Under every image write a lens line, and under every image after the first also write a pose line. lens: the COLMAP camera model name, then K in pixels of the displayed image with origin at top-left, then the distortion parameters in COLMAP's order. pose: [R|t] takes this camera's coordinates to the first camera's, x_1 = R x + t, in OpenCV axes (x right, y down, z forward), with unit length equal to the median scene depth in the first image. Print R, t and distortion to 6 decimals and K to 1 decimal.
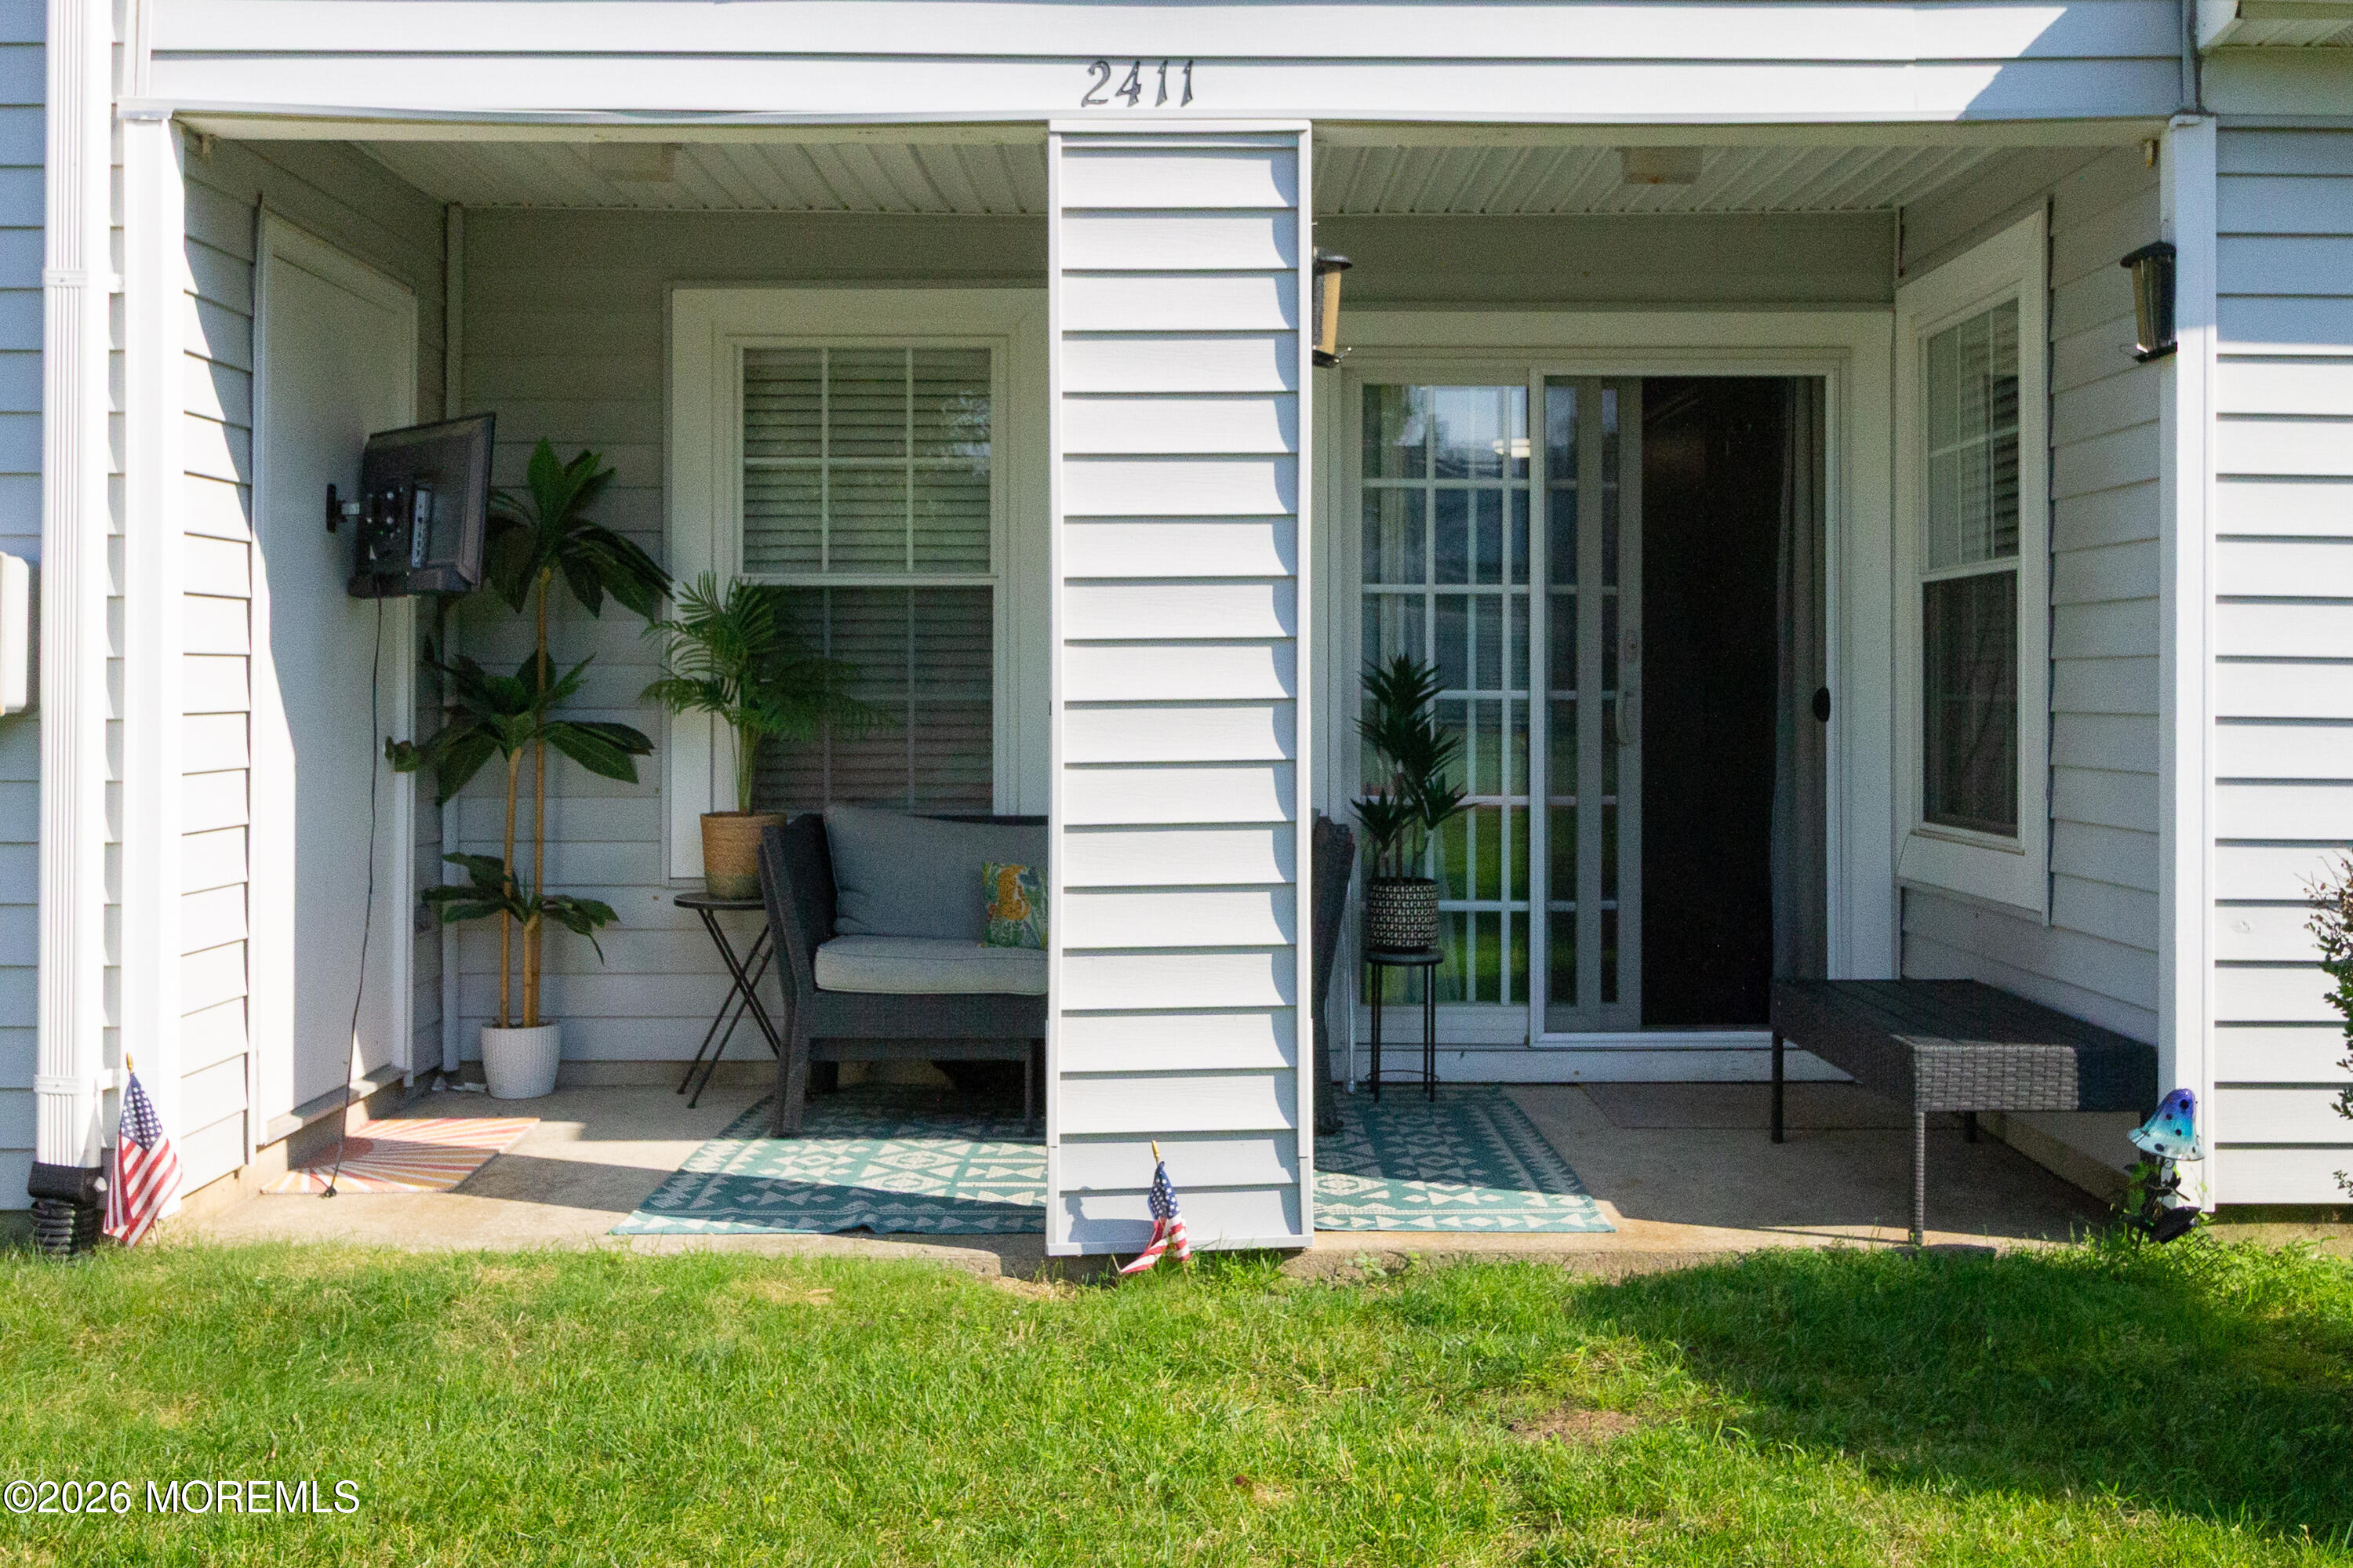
lens RADIAL K [[2195.6, 0, 1235.7], [0, 2195.6, 731.7], [0, 0, 1]] dist [-0.009177, 0.000000]
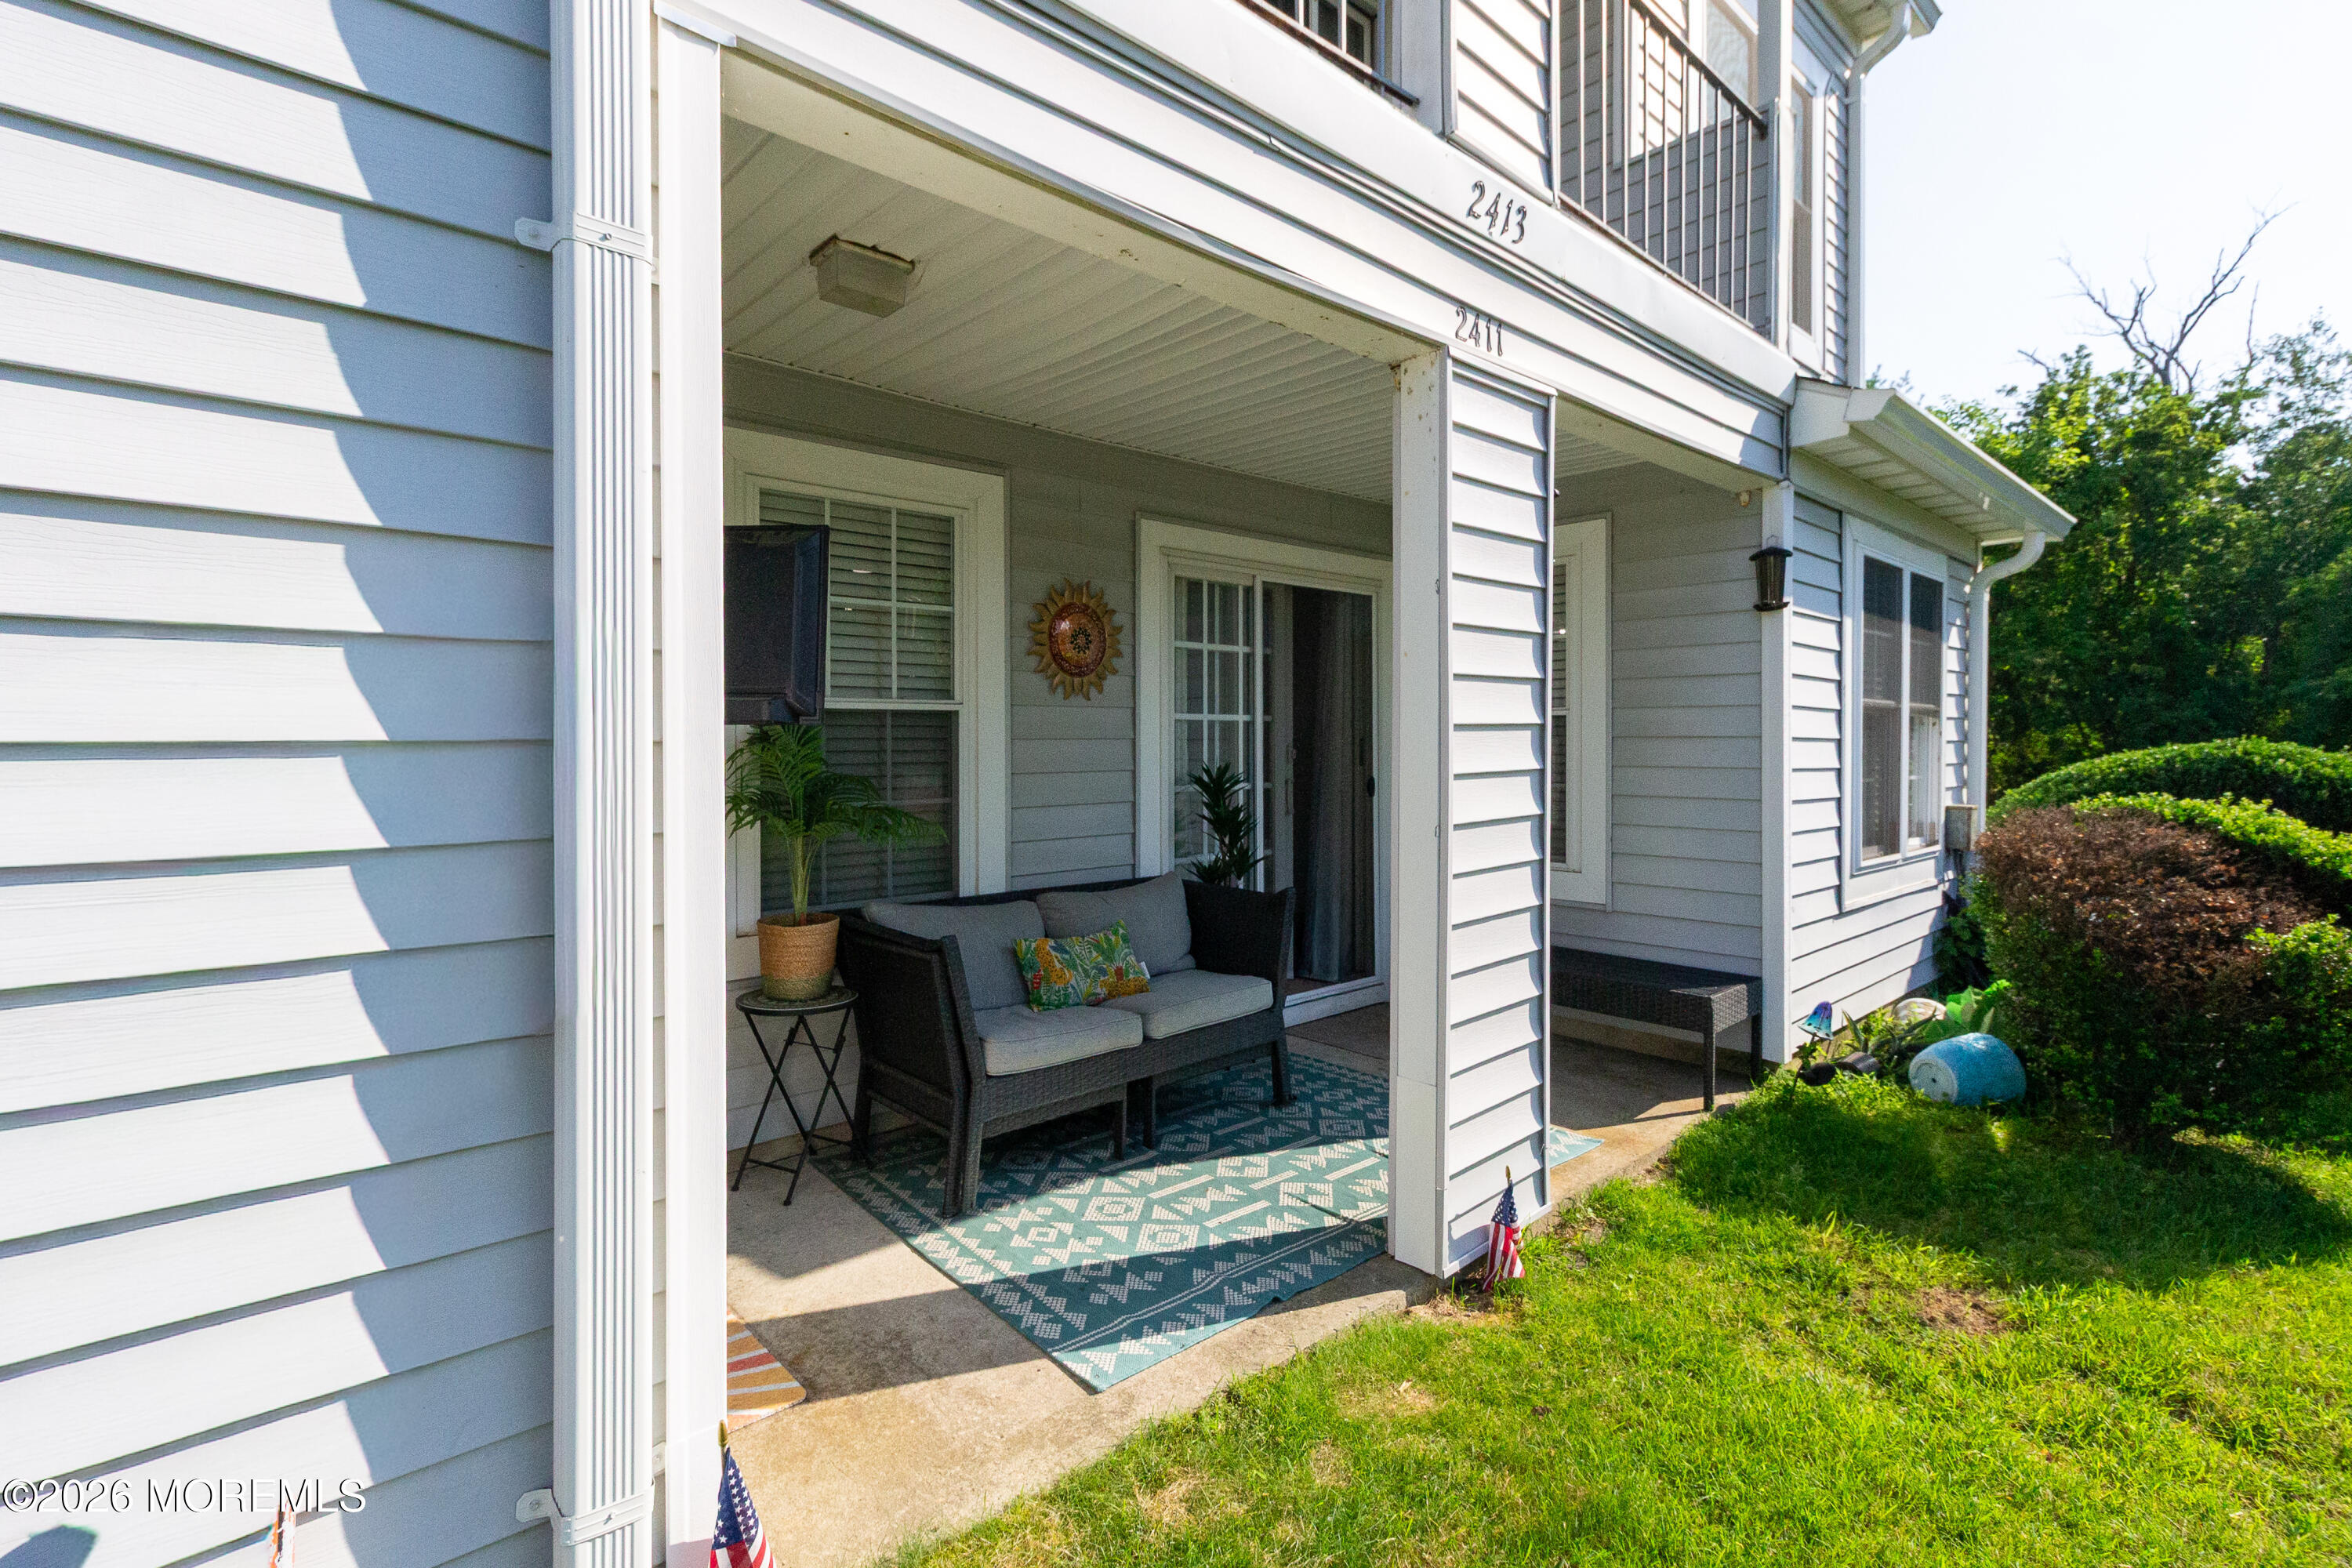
lens RADIAL K [[1108.3, 0, 1168.4], [0, 1108.3, 773.7], [0, 0, 1]] dist [0.001026, 0.001002]
pose [[0.760967, -0.022634, 0.648395, -0.526275], [0.016866, 0.999744, 0.015105, -0.048078], [-0.648571, -0.000558, 0.761154, 0.555674]]
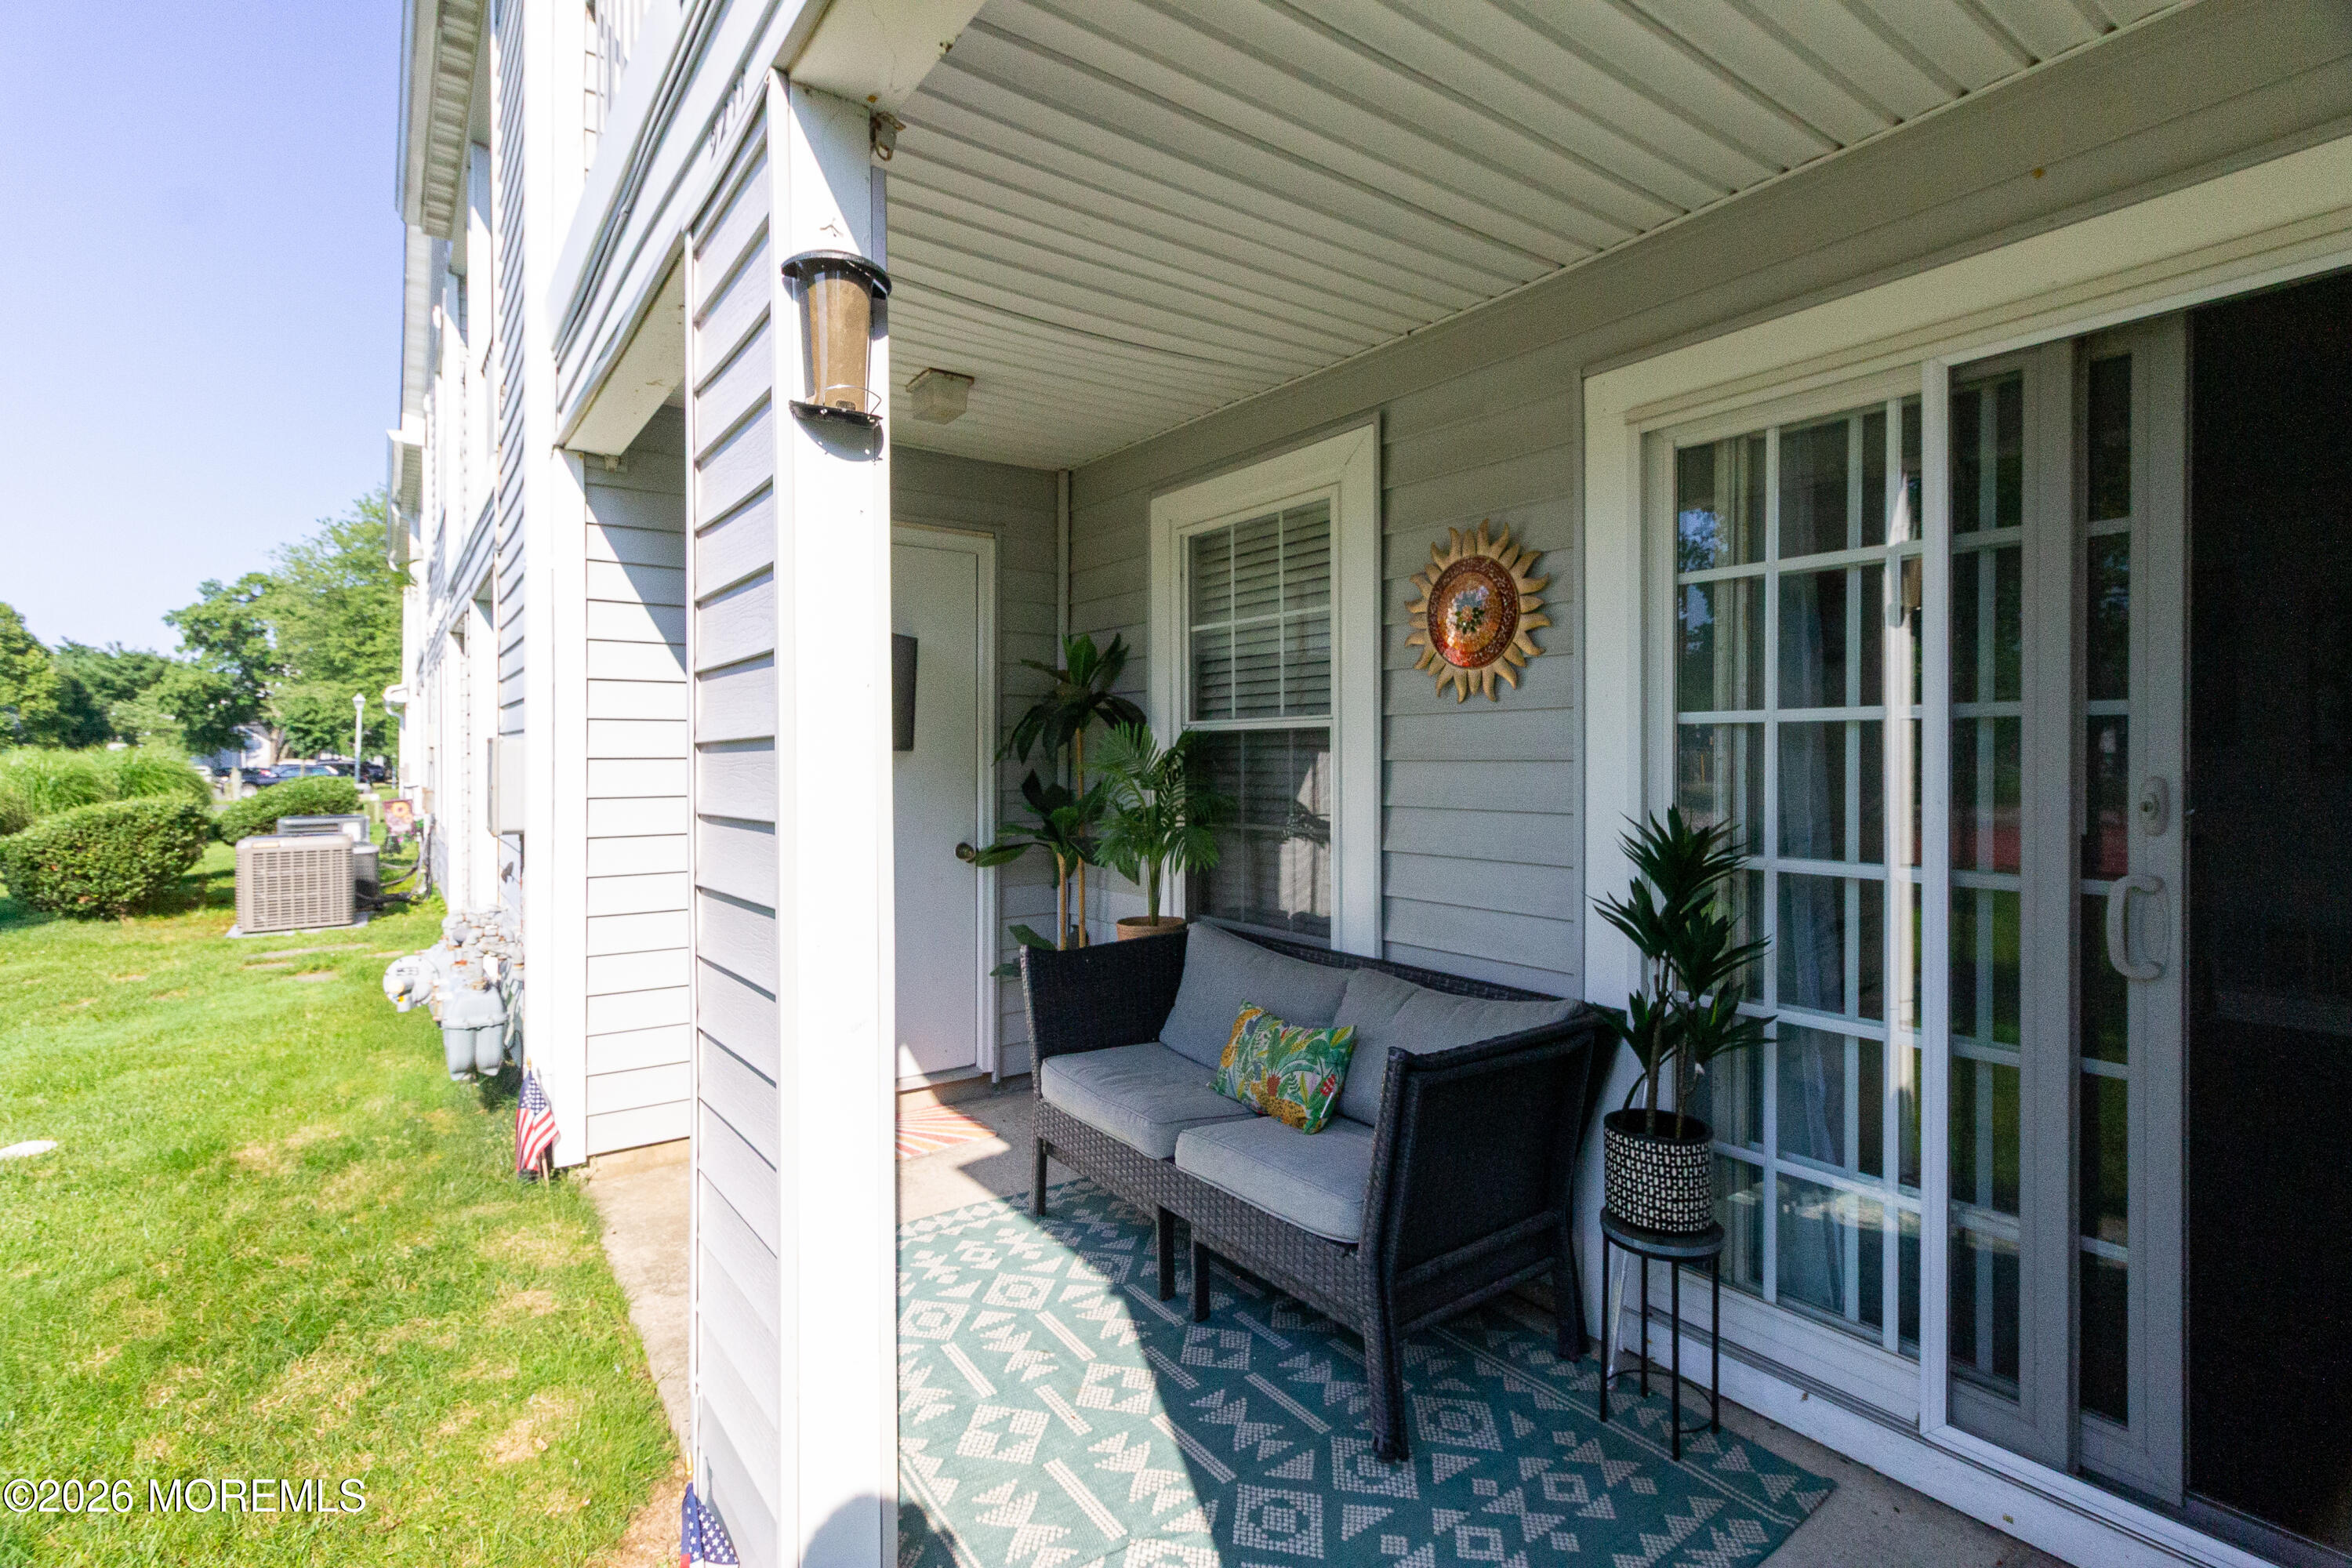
lens RADIAL K [[1108.3, 0, 1187.8], [0, 1108.3, 759.2], [0, 0, 1]] dist [0.001026, 0.001002]
pose [[0.561084, 0.002317, -0.827756, 0.350622], [-0.014235, 0.999875, -0.006851, -0.057385], [0.827637, 0.015627, 0.561047, 0.804183]]
